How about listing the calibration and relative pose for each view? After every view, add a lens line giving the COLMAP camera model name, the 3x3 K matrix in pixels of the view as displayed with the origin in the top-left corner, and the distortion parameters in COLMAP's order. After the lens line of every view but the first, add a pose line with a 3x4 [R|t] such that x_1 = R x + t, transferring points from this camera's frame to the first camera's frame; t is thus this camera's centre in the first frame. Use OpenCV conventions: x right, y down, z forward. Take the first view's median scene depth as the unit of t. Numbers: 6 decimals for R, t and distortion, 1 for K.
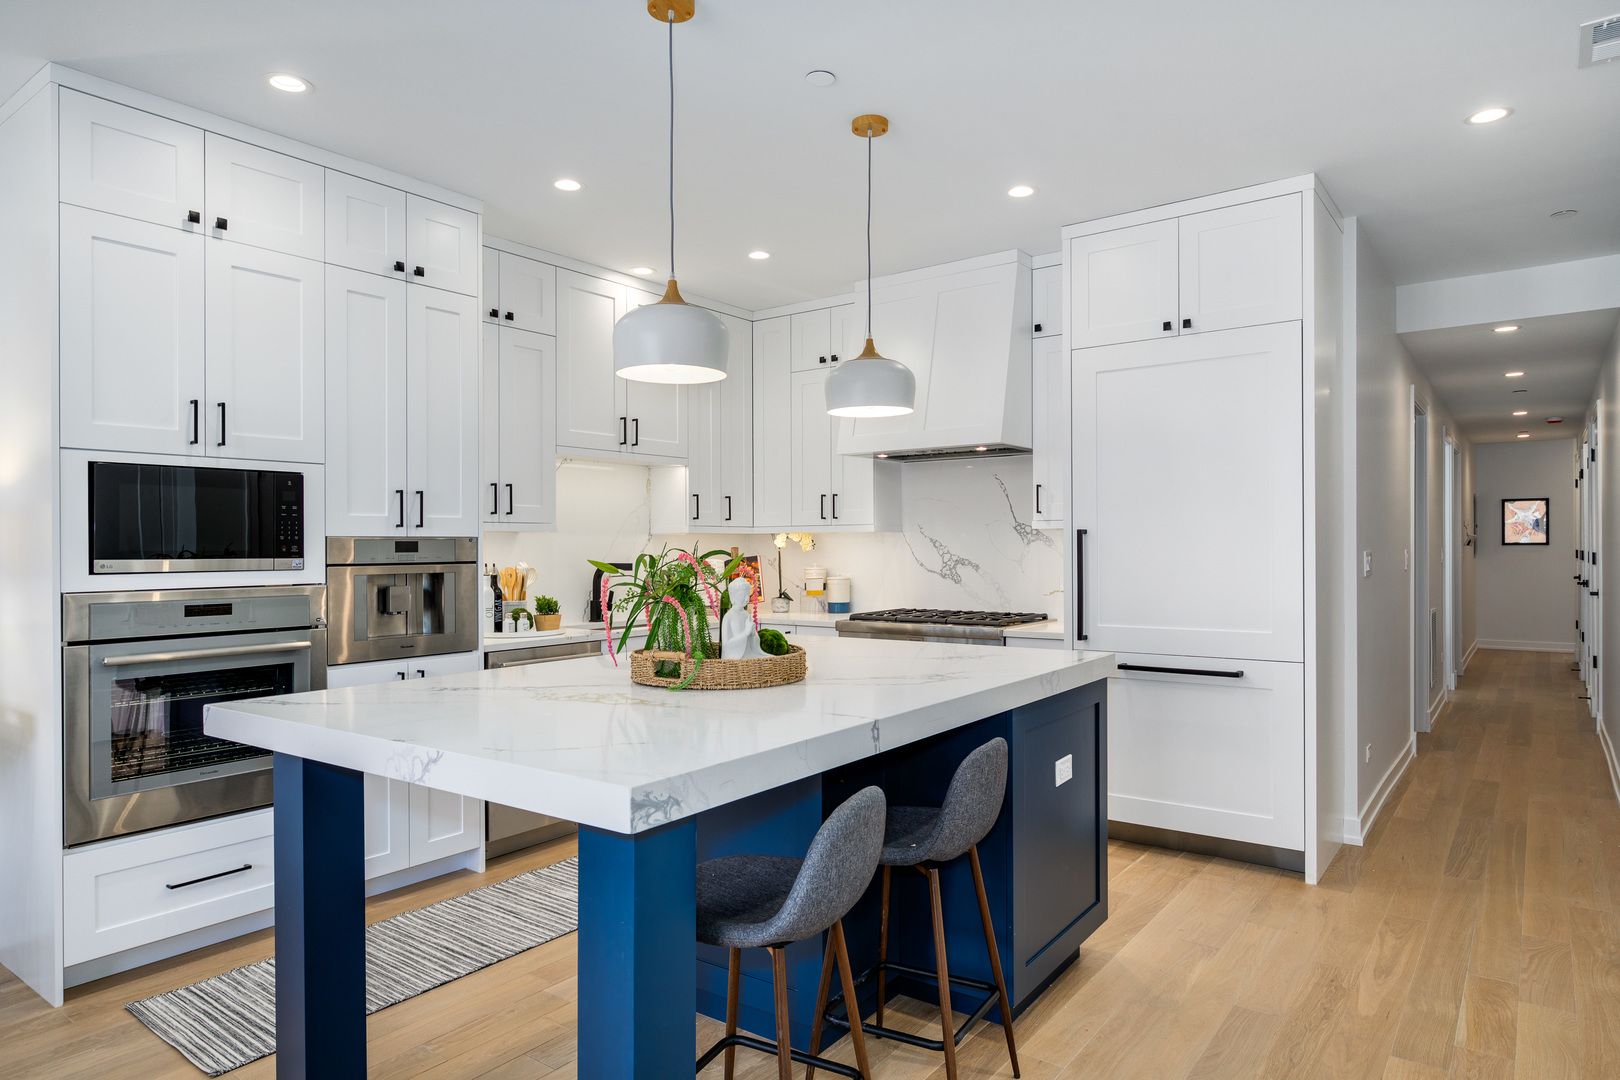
lens RADIAL K [[954.6, 0, 828.6], [0, 954.6, 519.4], [0, 0, 1]] dist [0.027807, -0.003530]
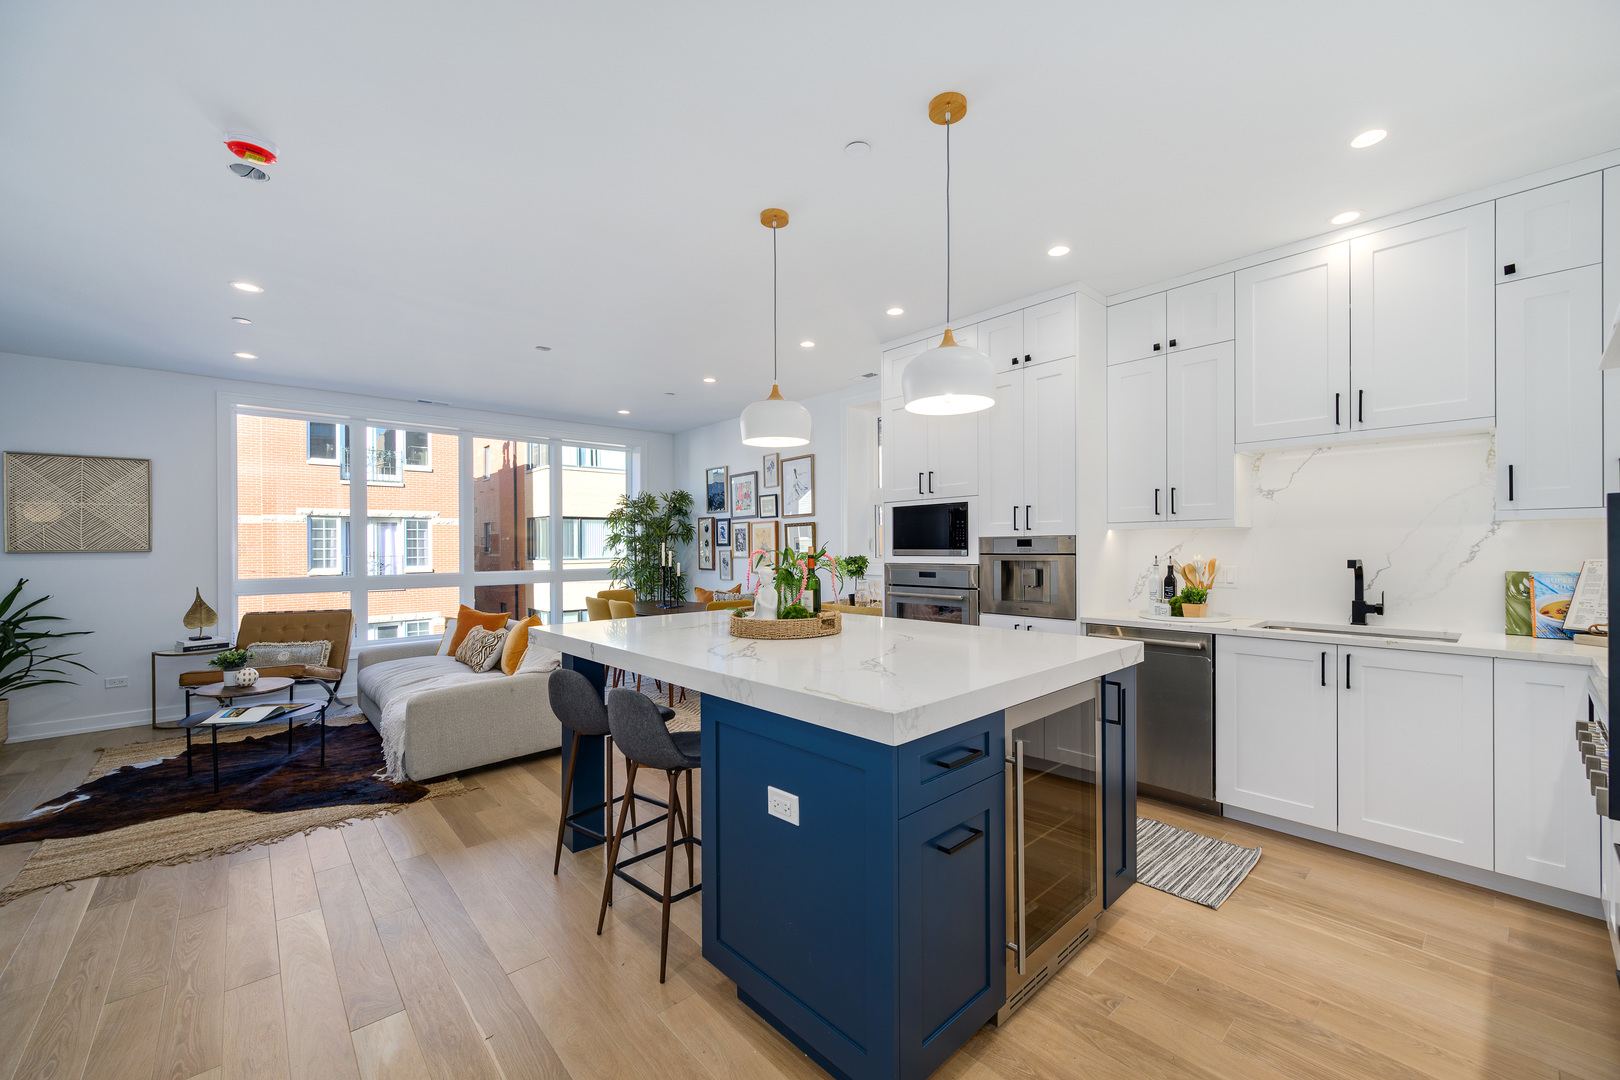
lens RADIAL K [[617.6, 0, 809.2], [0, 617.6, 542.9], [0, 0, 1]] dist [0.000146, 0.000638]
pose [[-0.192953, 0.001903, -0.981206, 0.538223], [0.036218, 0.999330, -0.005184, 0.019222], [0.980539, -0.036537, -0.192893, 0.783644]]
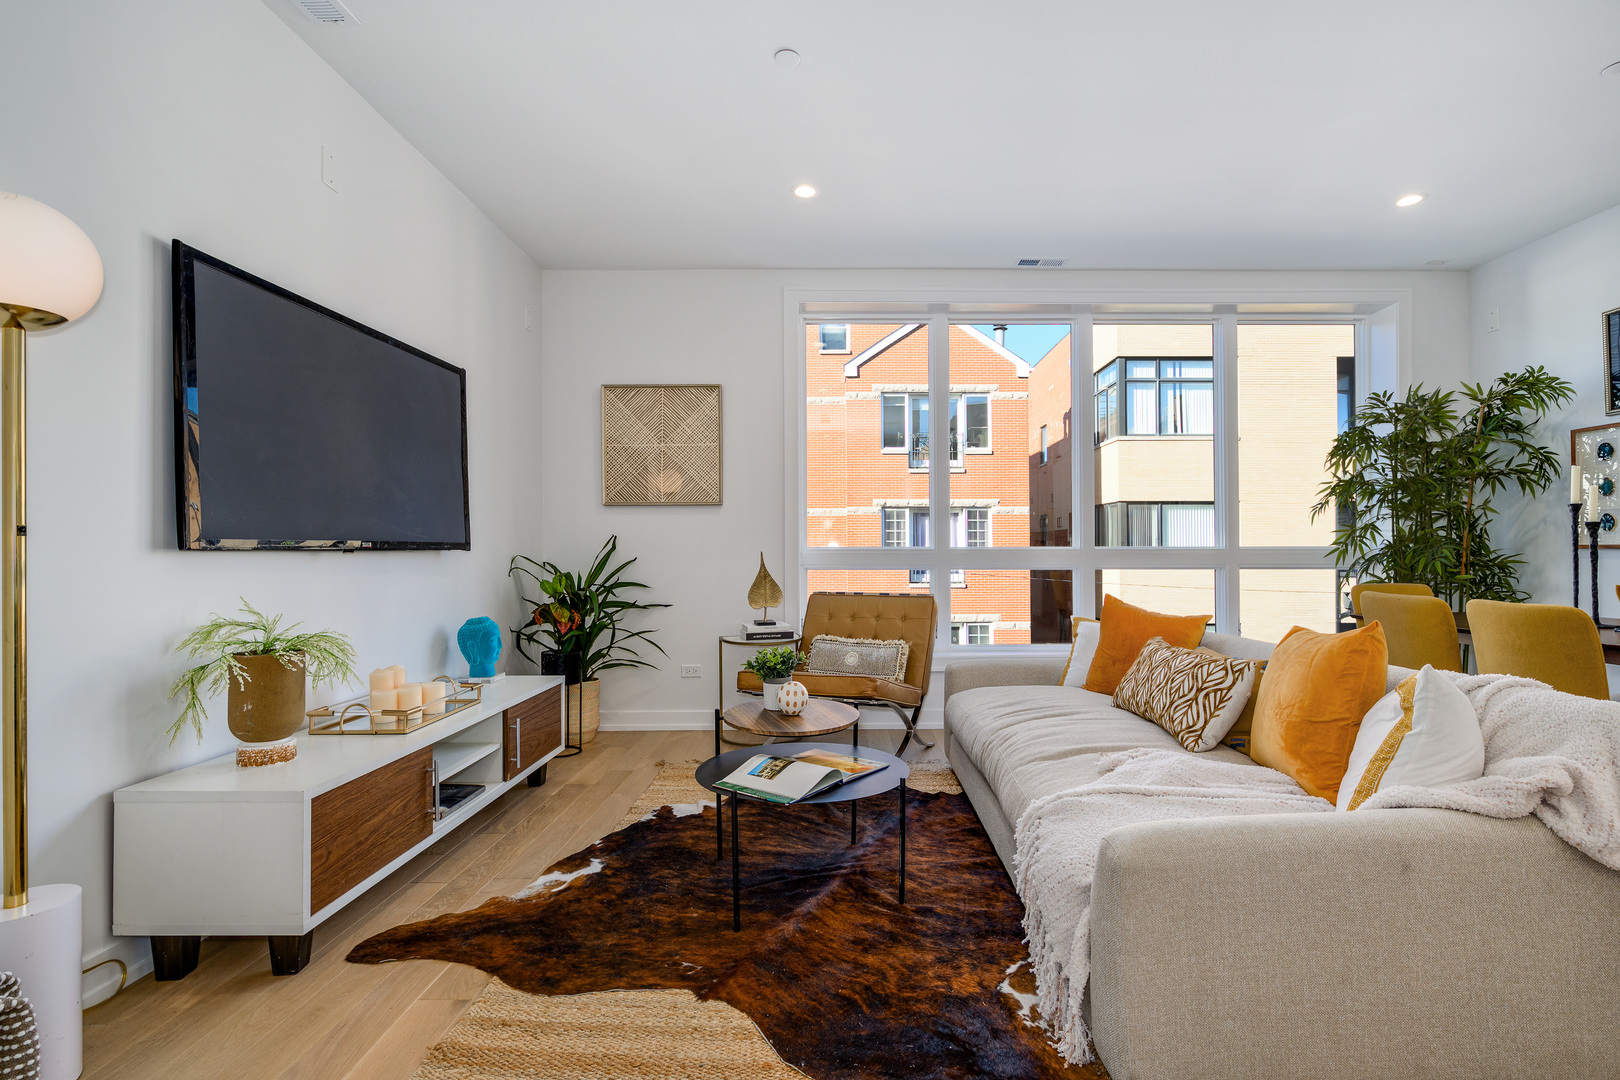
lens RADIAL K [[736.5, 0, 852.4], [0, 736.5, 547.5], [0, 0, 1]] dist [-0.000371, -0.000874]
pose [[-0.793492, 0.004866, -0.608561, 0.114720], [0.023977, 0.999442, -0.023271, 0.077461], [0.608108, -0.033056, -0.793166, 0.277900]]
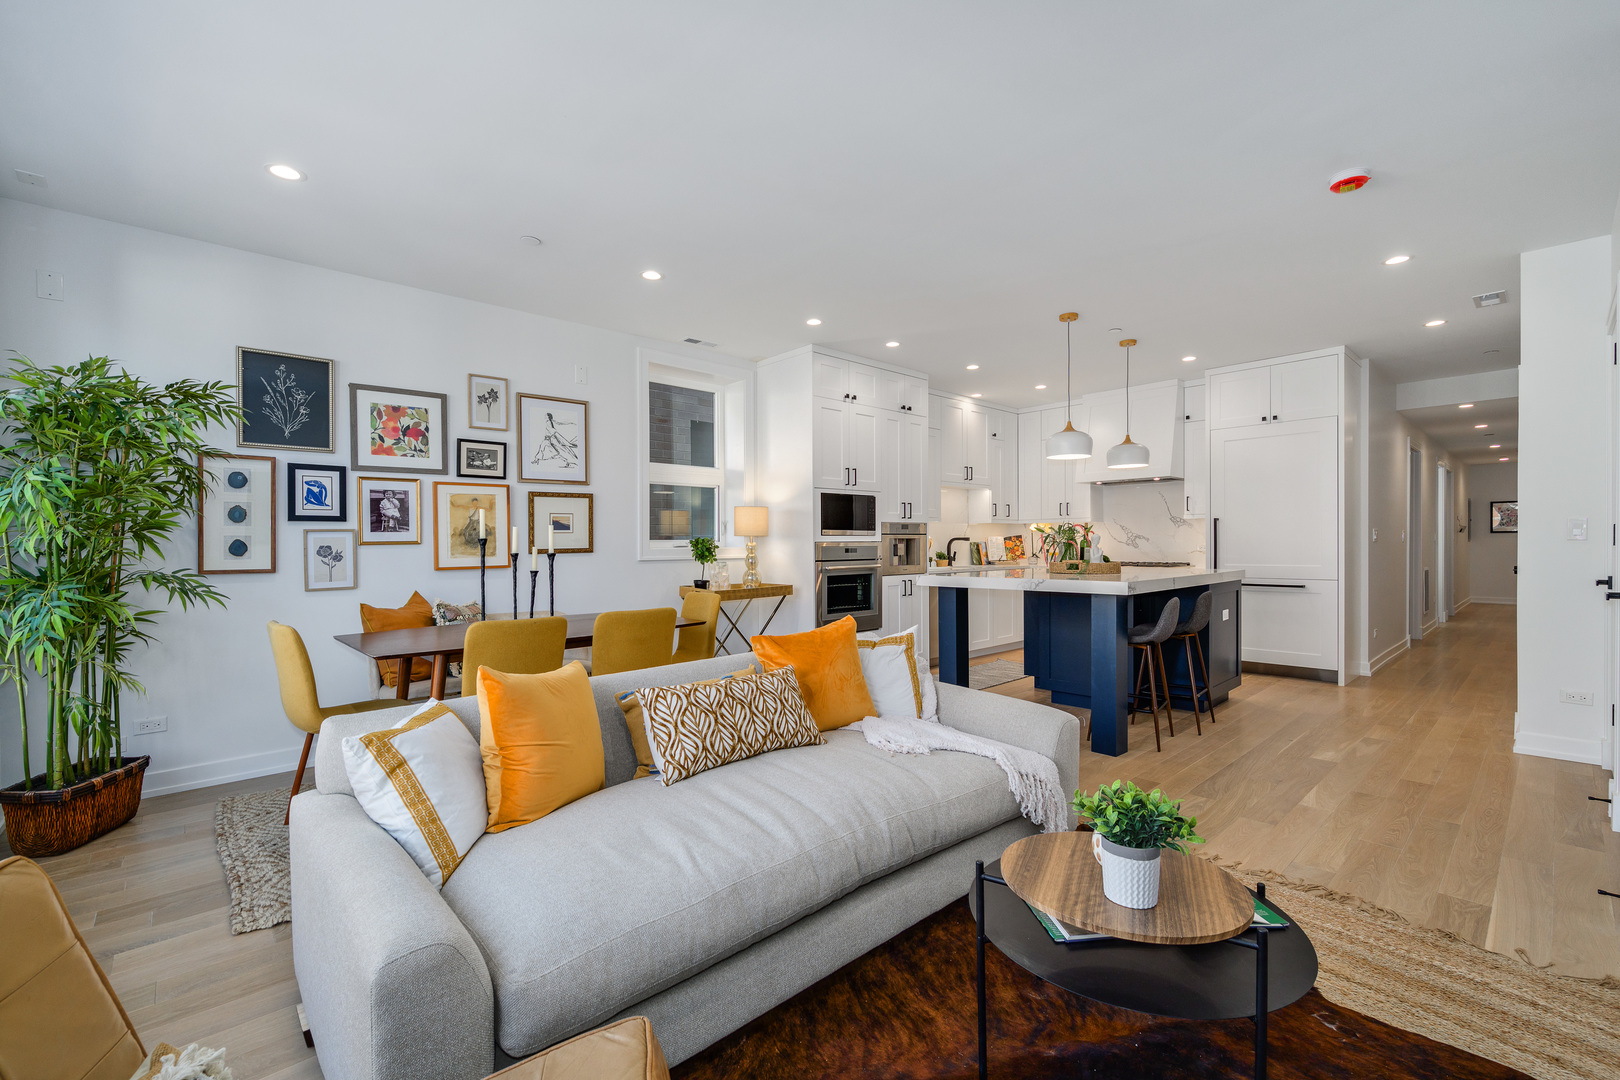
lens RADIAL K [[678.7, 0, 812.5], [0, 678.7, 530.6], [0, 0, 1]] dist [-0.000477, 0.001936]
pose [[0.980080, -0.003019, -0.198580, -0.301306], [0.005317, 0.999925, 0.011038, 0.016507], [0.198532, -0.011874, 0.980023, -0.608277]]
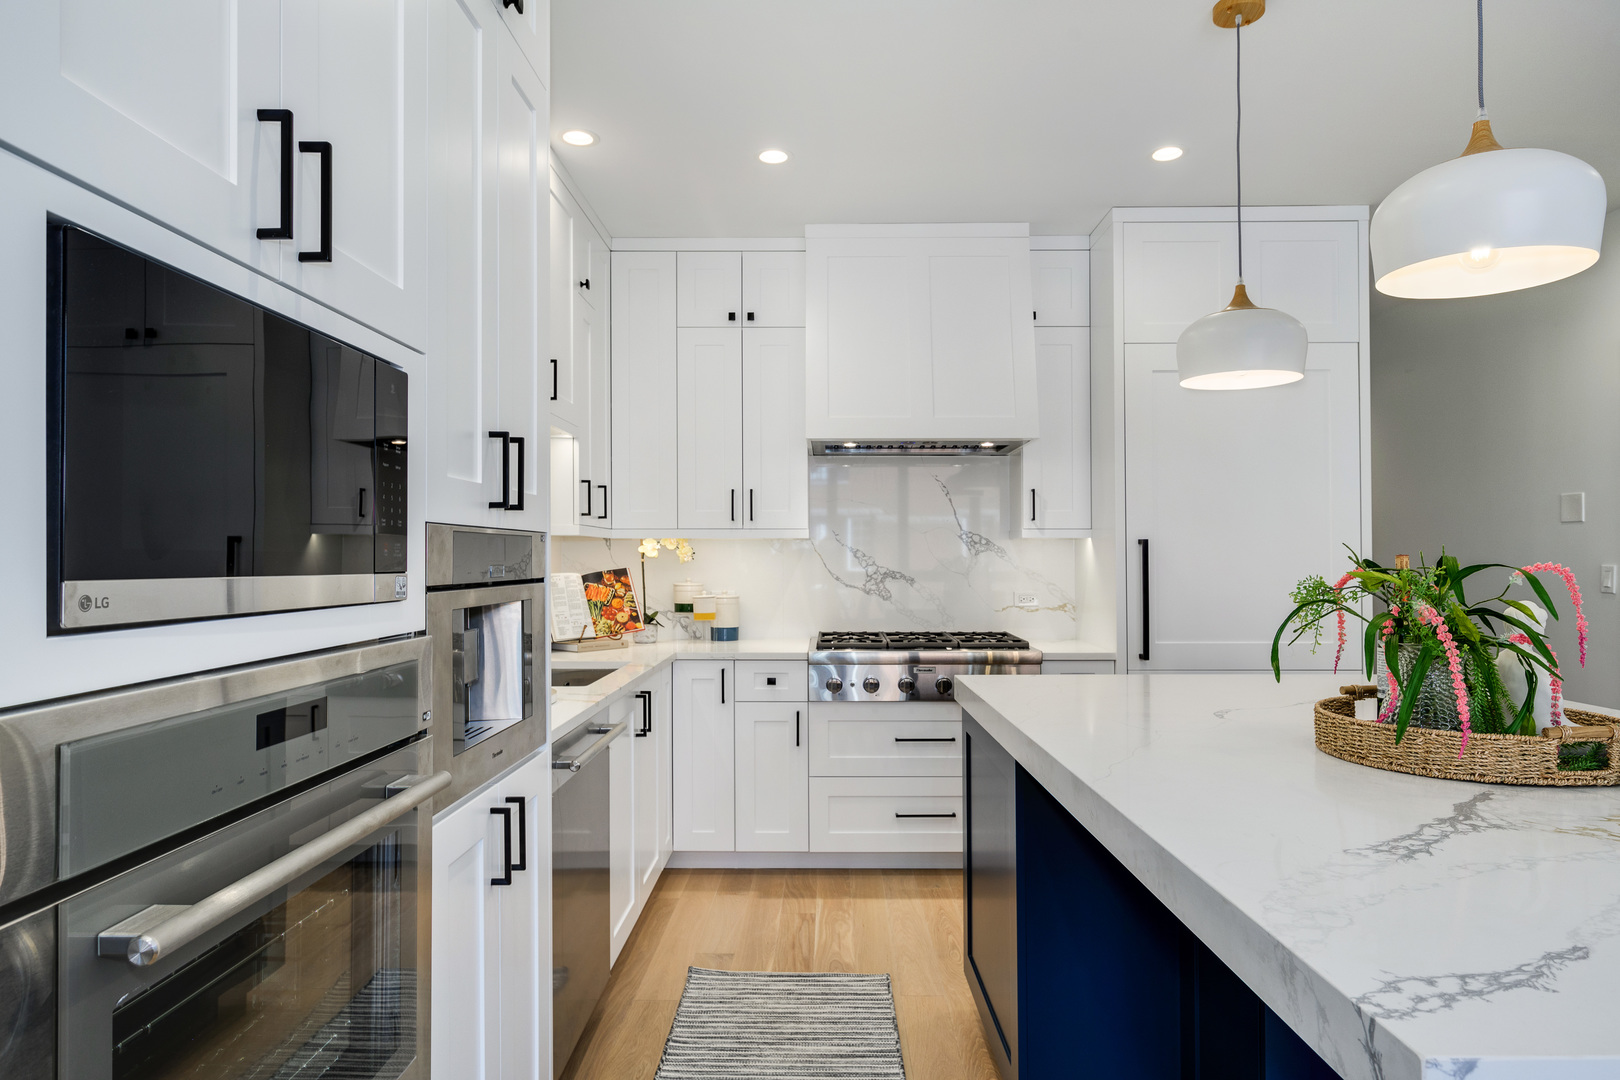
lens RADIAL K [[954.6, 0, 817.4], [0, 954.6, 539.9], [0, 0, 1]] dist [0.027807, -0.003530]
pose [[0.796886, 0.018876, 0.603835, -0.548213], [-0.025227, 0.999680, 0.002043, 0.017292], [-0.603603, -0.016861, 0.797107, 0.470725]]
